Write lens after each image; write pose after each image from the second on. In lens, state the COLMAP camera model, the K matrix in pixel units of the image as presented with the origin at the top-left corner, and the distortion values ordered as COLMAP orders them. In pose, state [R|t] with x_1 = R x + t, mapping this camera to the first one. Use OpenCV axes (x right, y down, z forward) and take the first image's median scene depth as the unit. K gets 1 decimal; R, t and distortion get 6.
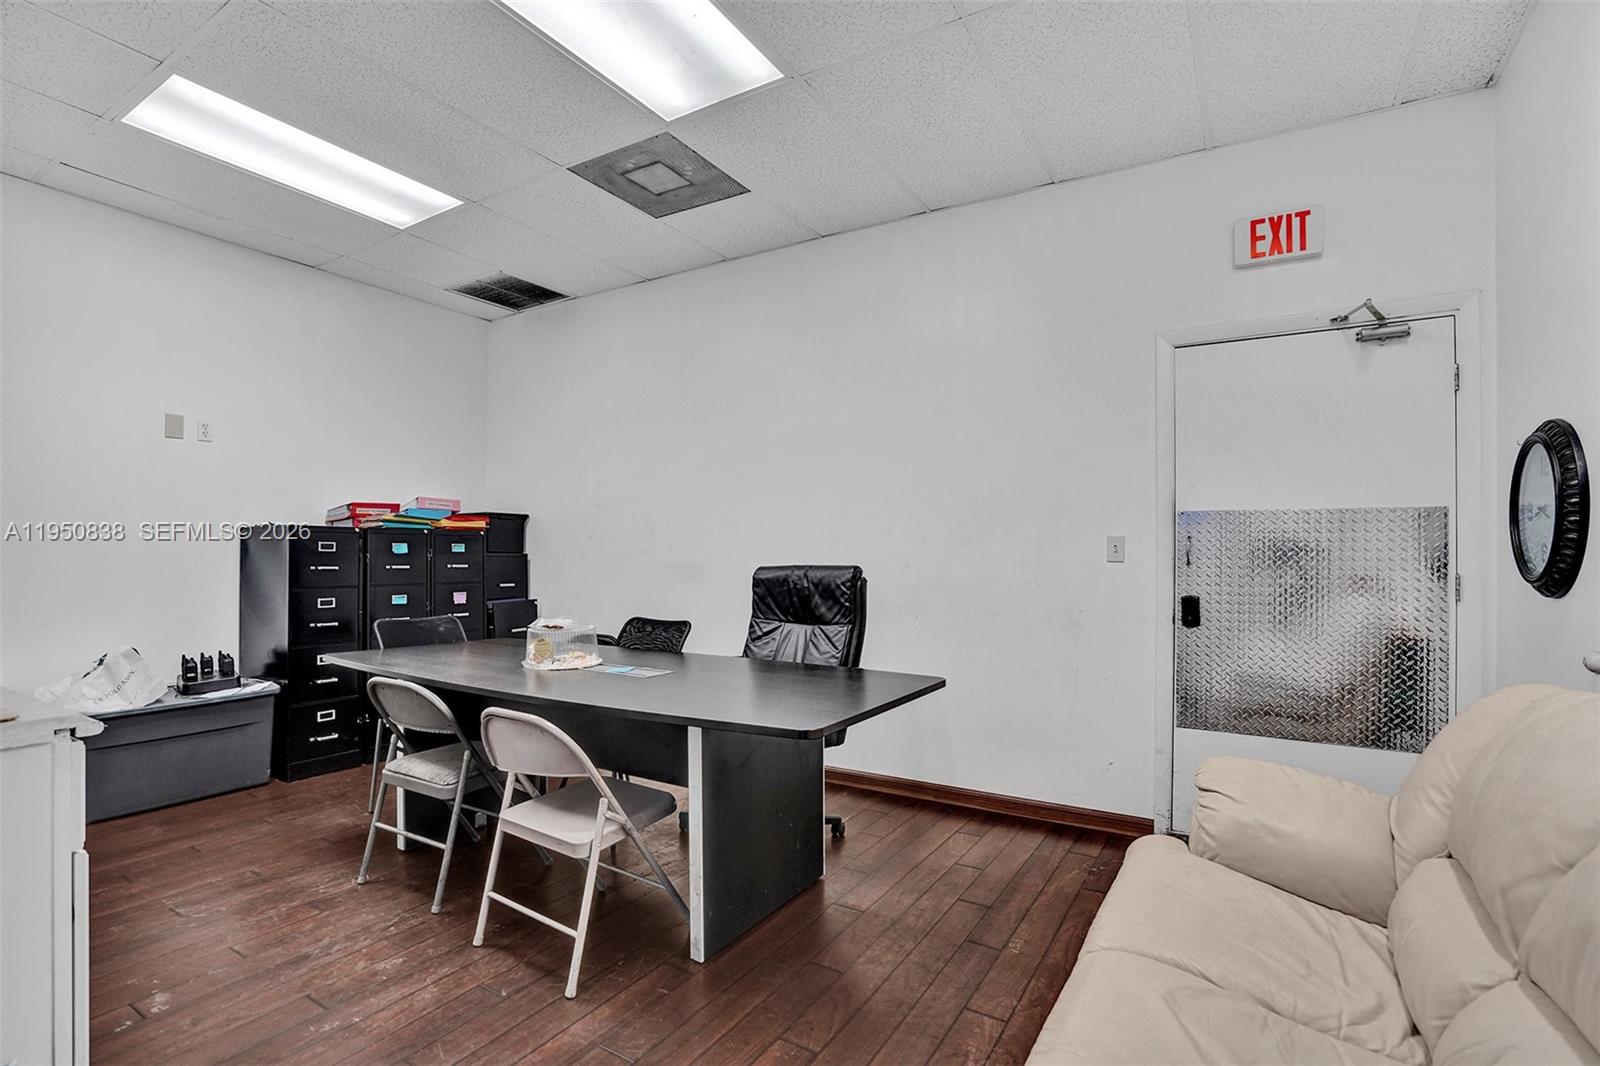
lens RADIAL K [[769.0, 0, 800.0], [0, 769.0, 533.0], [0, 0, 1]] dist [-0.002271, -0.000199]
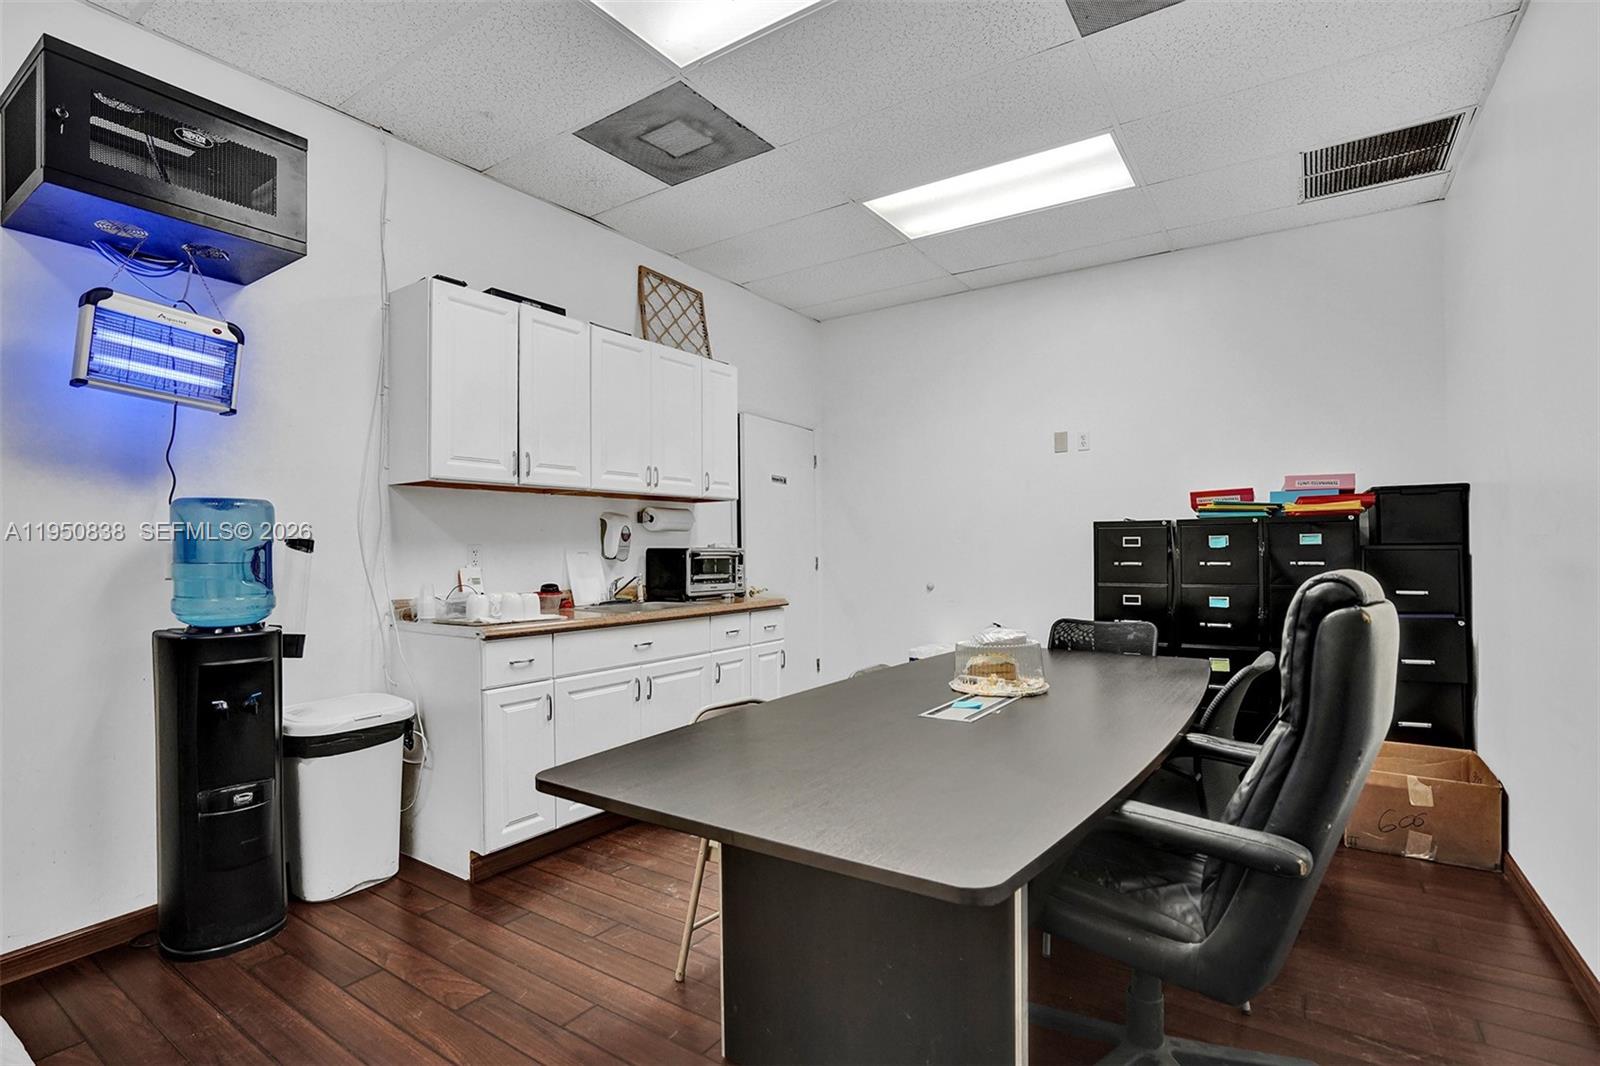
lens RADIAL K [[769.0, 0, 800.0], [0, 769.0, 533.0], [0, 0, 1]] dist [-0.002271, -0.000199]
pose [[-0.059935, -0.022067, -0.997958, 0.355218], [0.030812, 0.999238, -0.023946, 0.016523], [0.997727, -0.032184, -0.059209, 0.594483]]
